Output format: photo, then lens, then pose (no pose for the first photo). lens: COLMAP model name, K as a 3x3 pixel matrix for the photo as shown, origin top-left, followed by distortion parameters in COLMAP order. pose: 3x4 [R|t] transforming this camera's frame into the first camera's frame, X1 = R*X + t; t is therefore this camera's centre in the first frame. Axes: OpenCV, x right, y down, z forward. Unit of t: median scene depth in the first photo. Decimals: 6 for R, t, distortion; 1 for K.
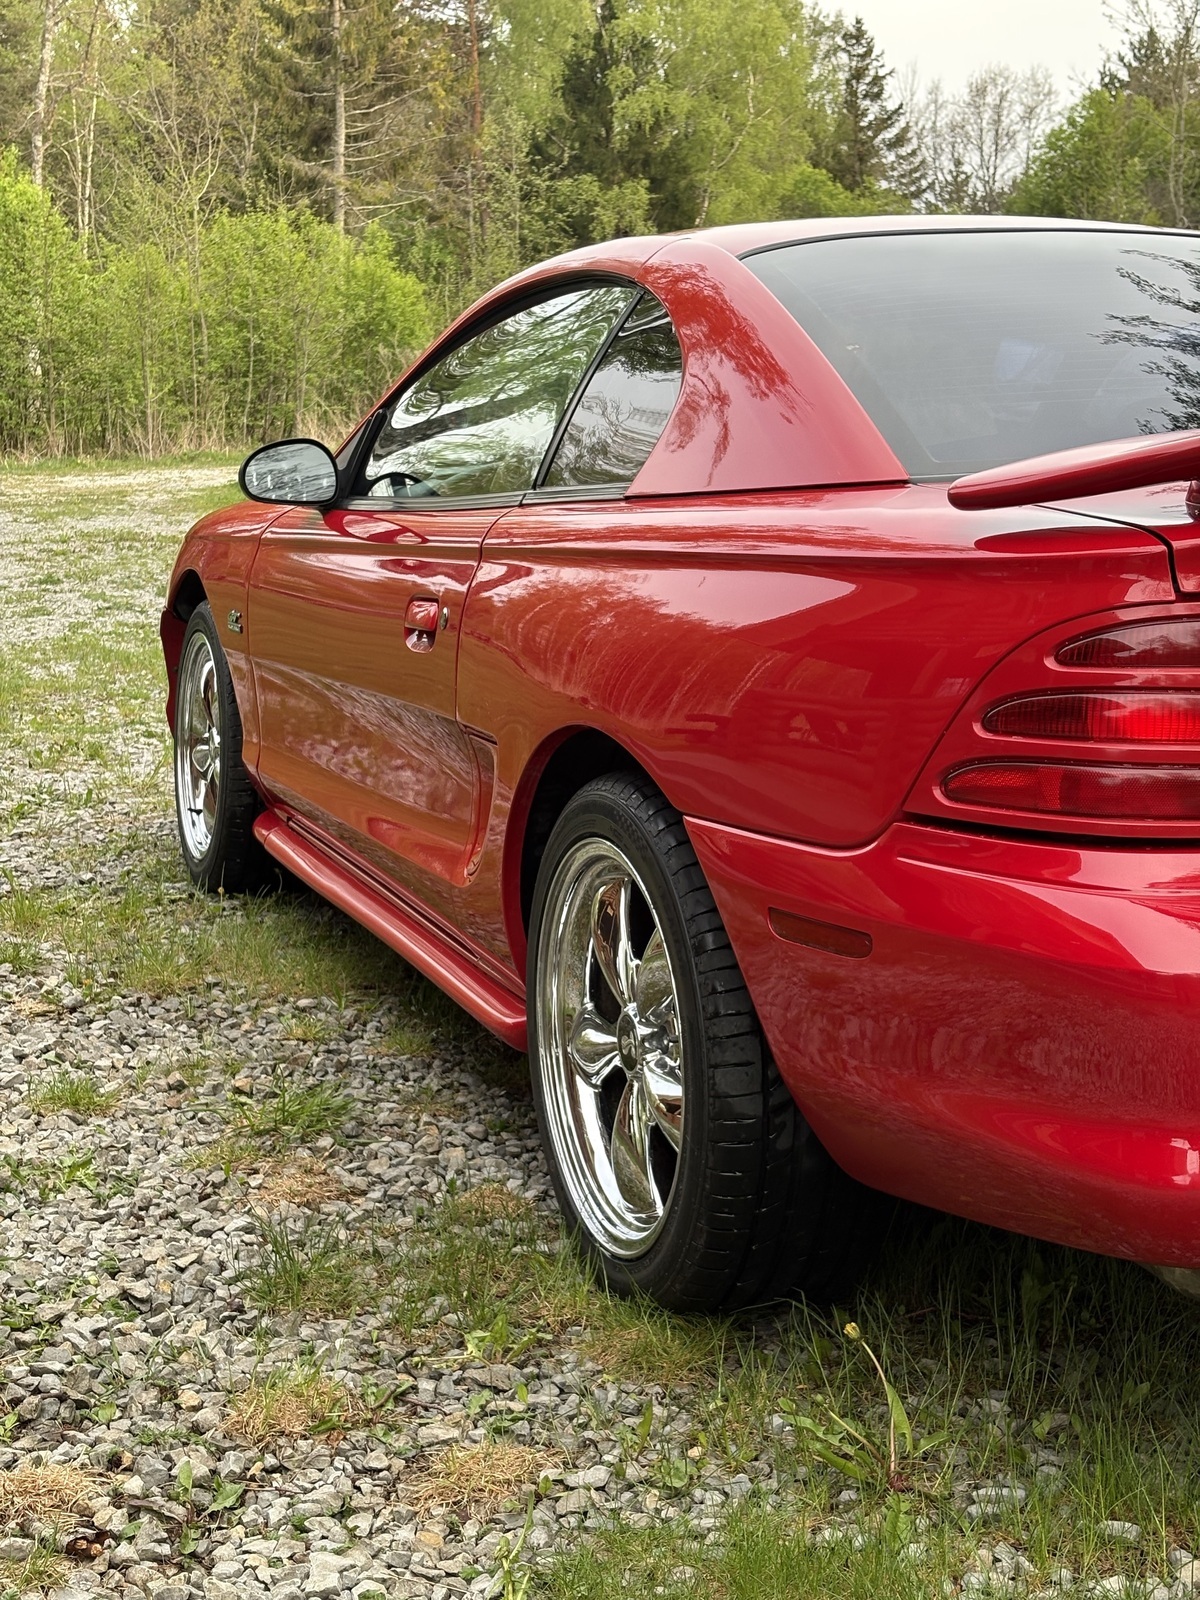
lens RADIAL K [[2433.4, 0, 563.7], [0, 2433.4, 806.9], [0, 0, 1]] dist [0.006398, 0.000000]
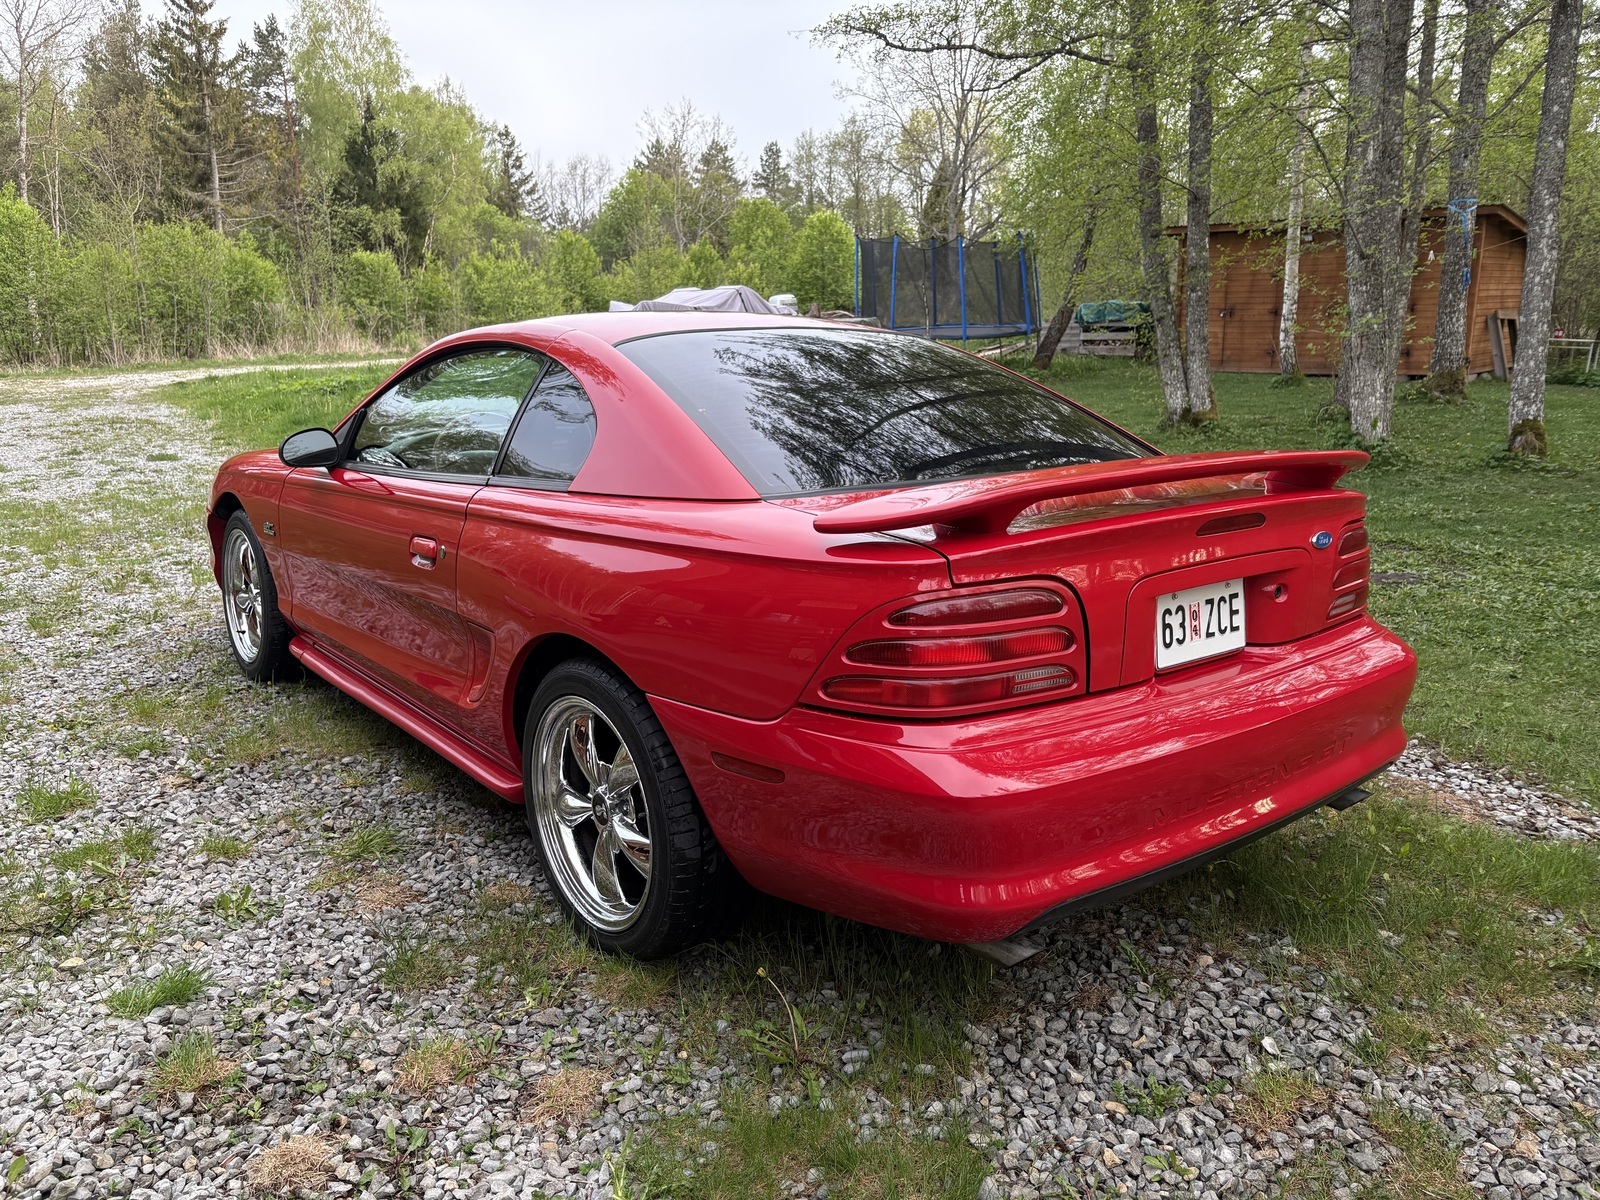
lens RADIAL K [[1237.0, 0, 794.9], [0, 1237.0, 587.1], [0, 0, 1]] dist [-0.022570, 0.028567]
pose [[0.943821, -0.066627, 0.323671, -0.081874], [0.052397, 0.997246, 0.052491, -0.070611], [-0.326277, -0.032583, 0.944712, 0.077653]]
